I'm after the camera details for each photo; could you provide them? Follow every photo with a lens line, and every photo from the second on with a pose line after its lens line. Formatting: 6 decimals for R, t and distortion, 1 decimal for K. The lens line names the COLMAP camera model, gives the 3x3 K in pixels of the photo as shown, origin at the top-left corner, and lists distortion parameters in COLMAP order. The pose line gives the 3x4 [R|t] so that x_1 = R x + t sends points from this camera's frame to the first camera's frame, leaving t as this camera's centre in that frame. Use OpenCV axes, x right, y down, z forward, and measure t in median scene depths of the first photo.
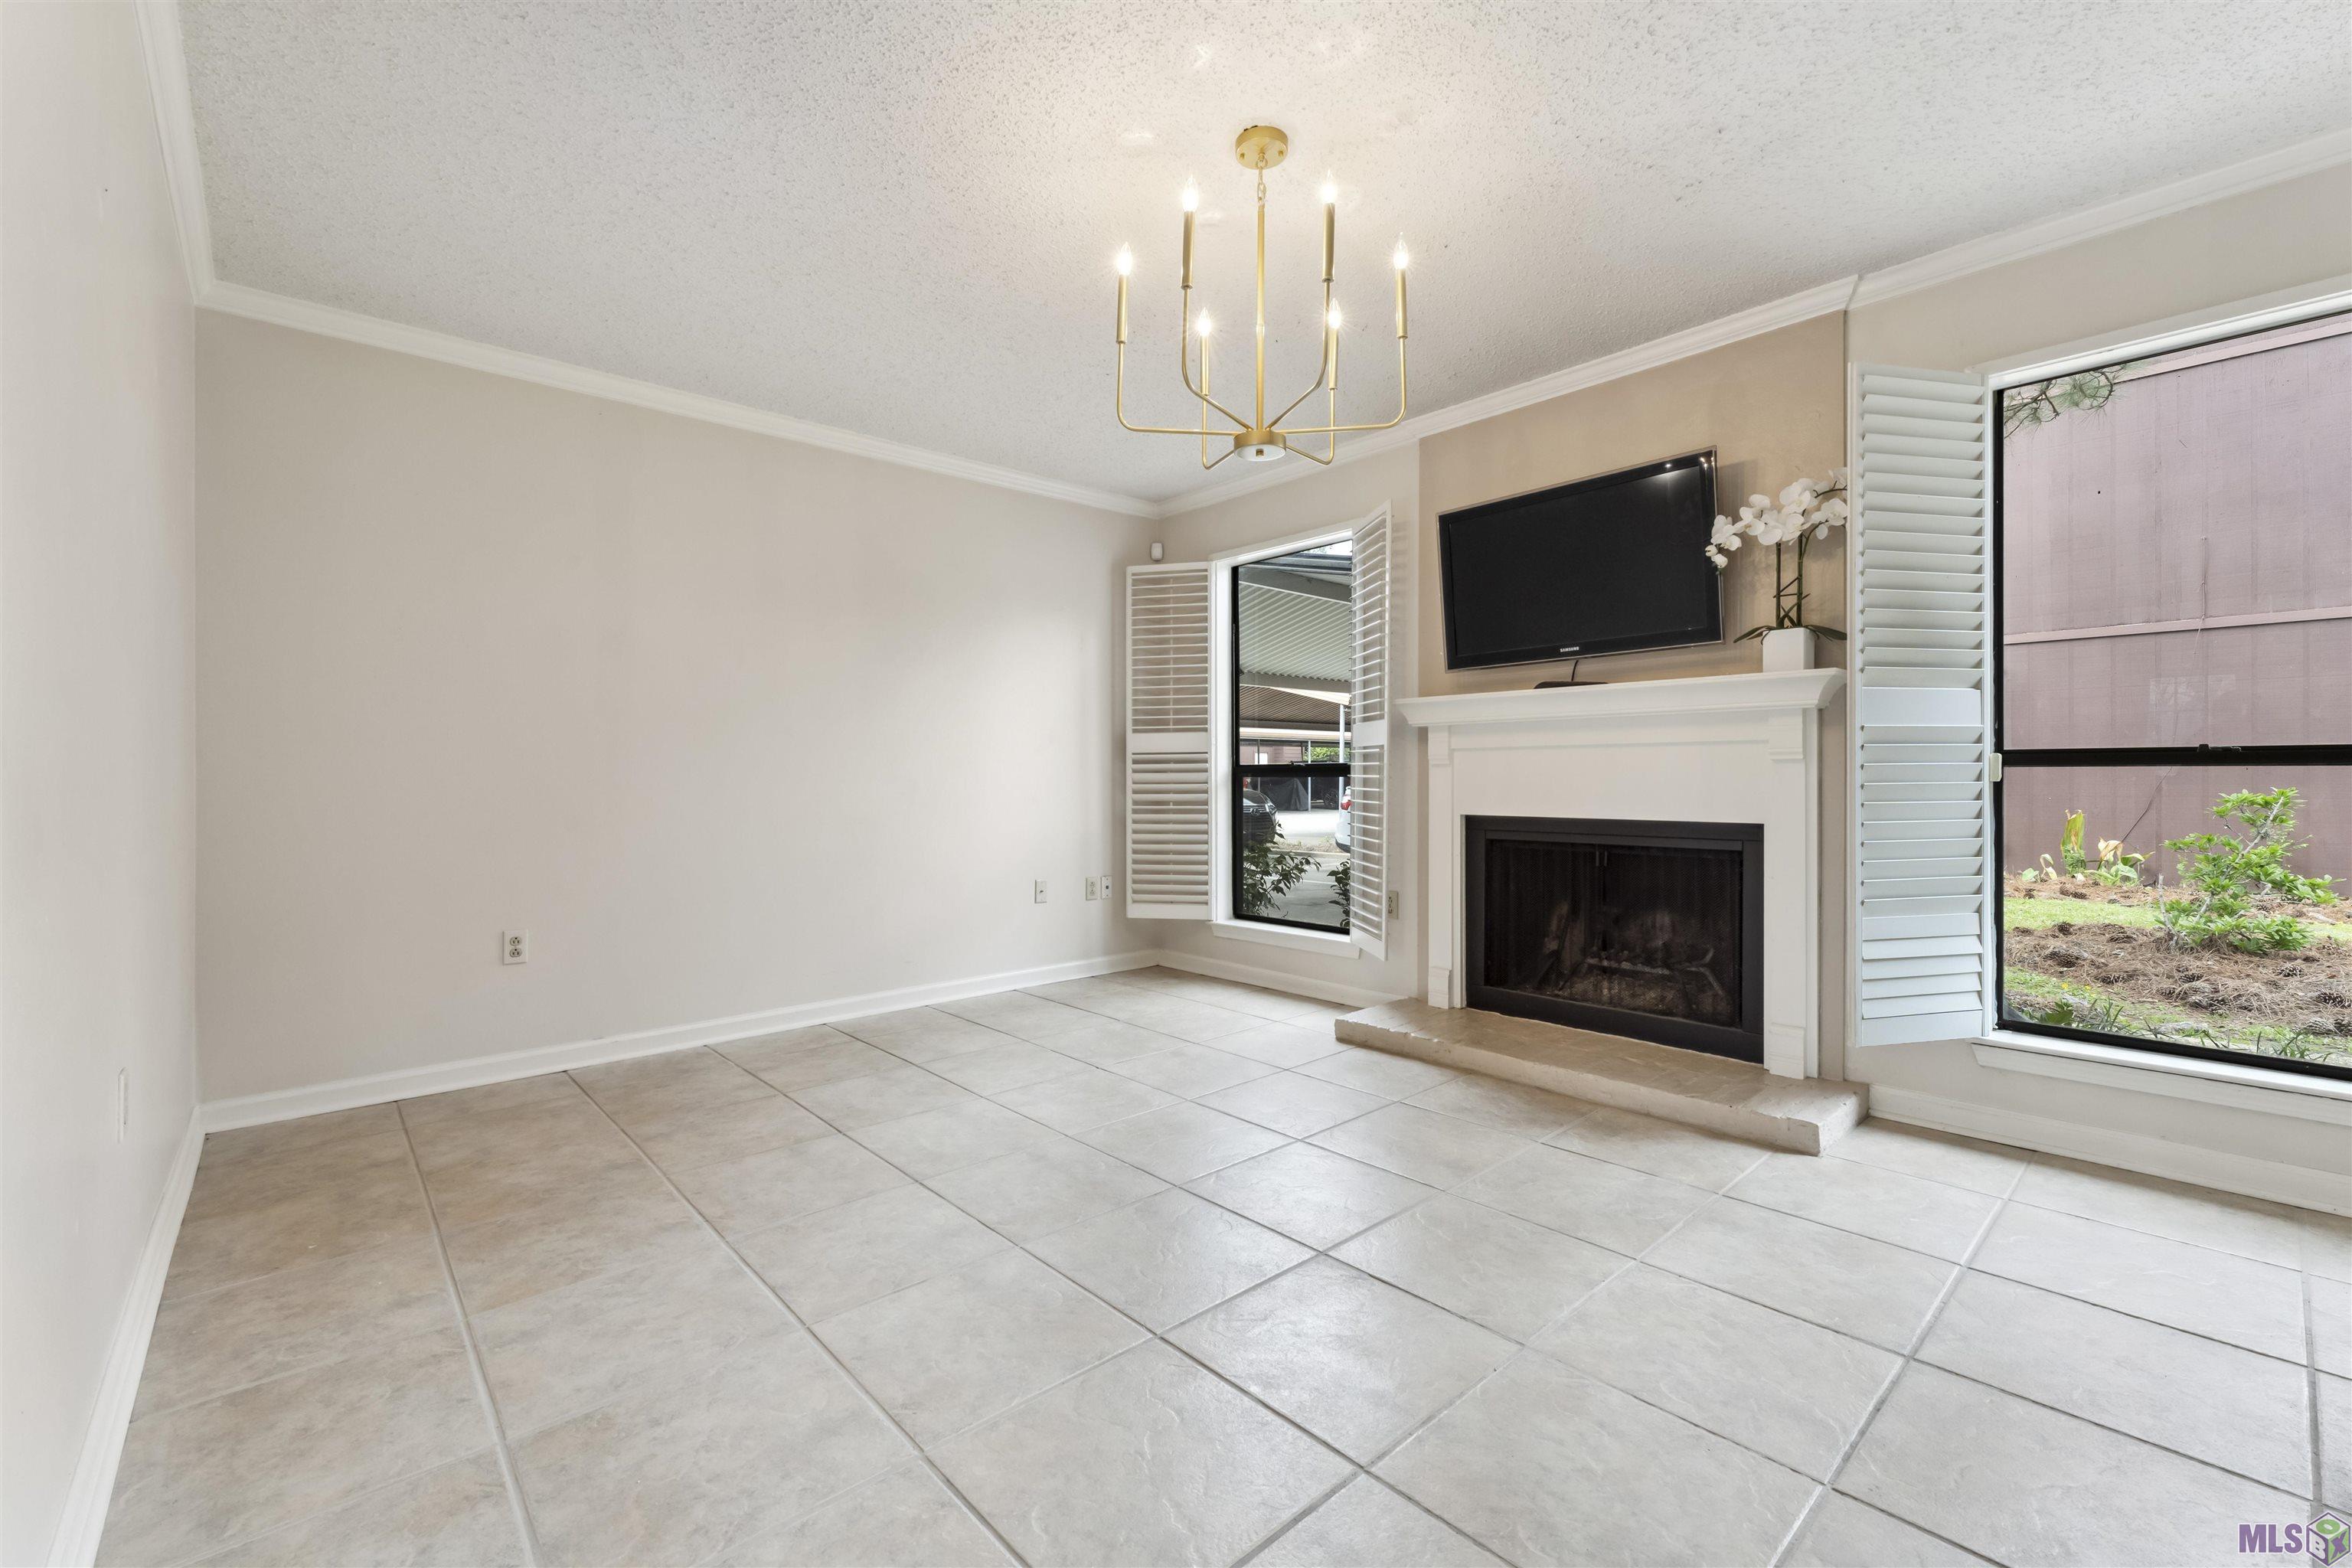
lens RADIAL K [[955.3, 0, 1160.6], [0, 955.3, 773.9], [0, 0, 1]] dist [0.002114, 0.000437]
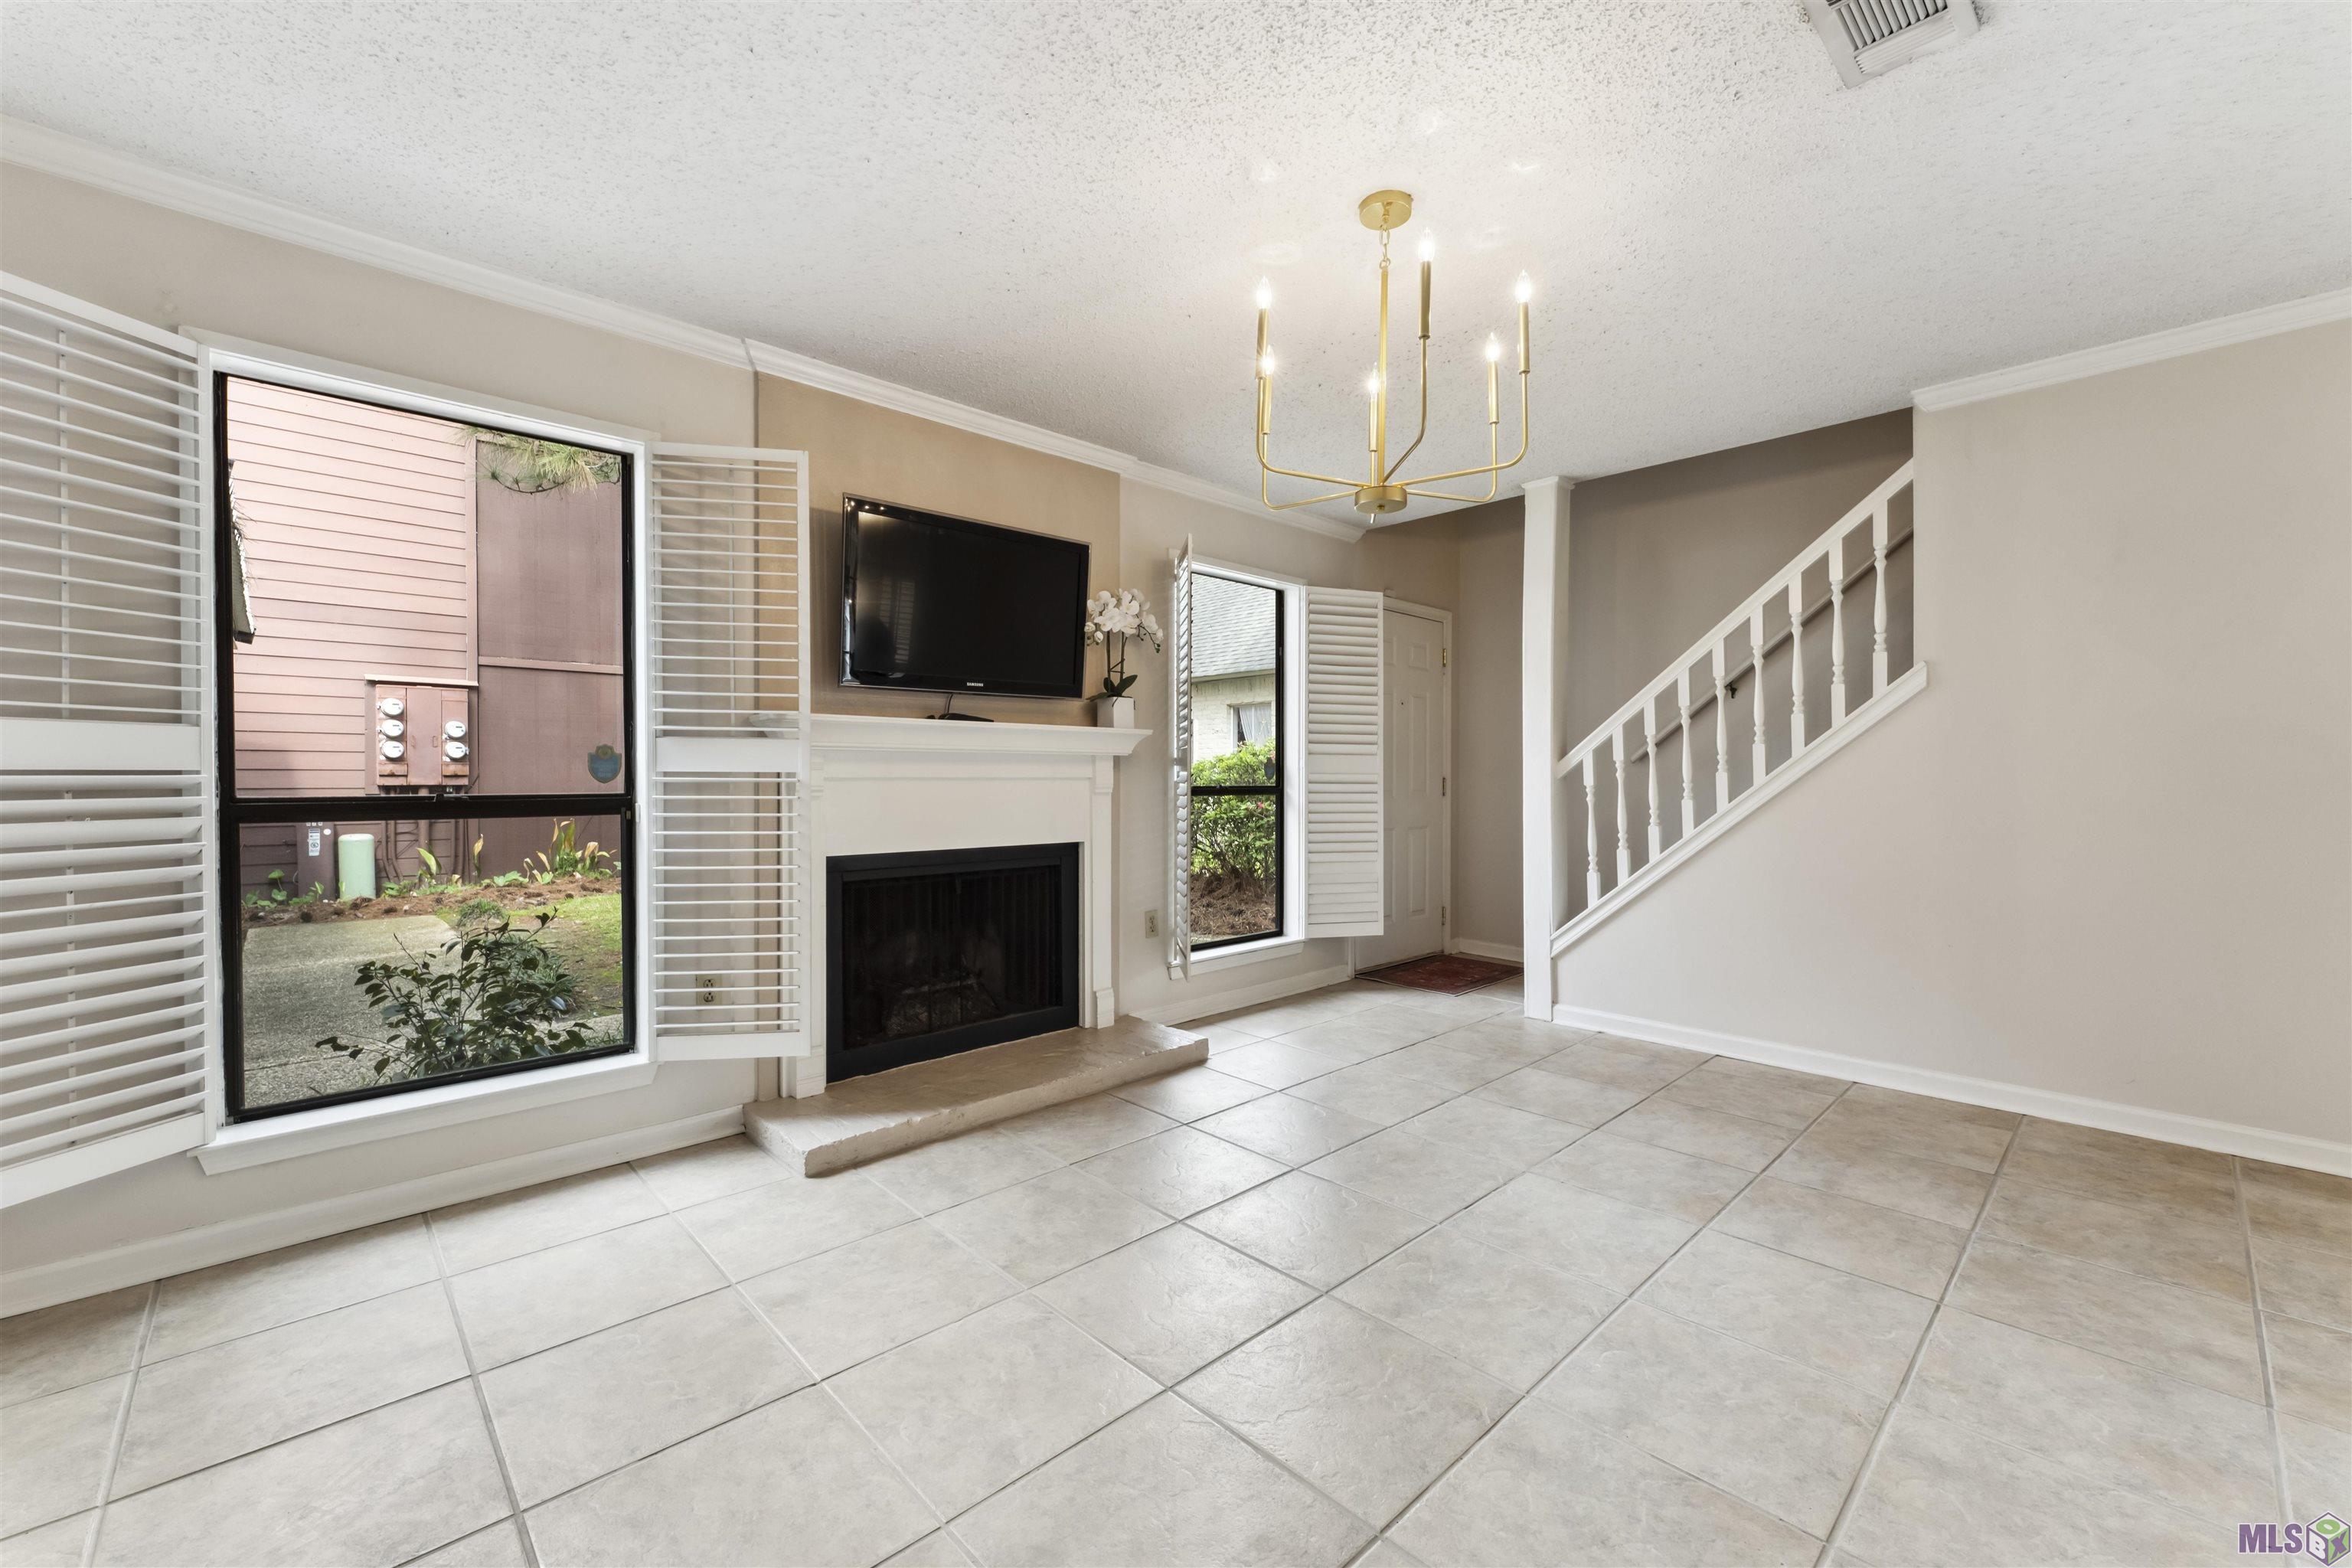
lens RADIAL K [[955.3, 0, 1162.4], [0, 955.3, 788.2], [0, 0, 1]] dist [0.002114, 0.000437]
pose [[-0.022203, -0.007467, 0.999726, -0.602965], [-0.001888, 0.999971, 0.007427, -0.027366], [-0.999752, -0.001723, -0.022217, 0.824488]]
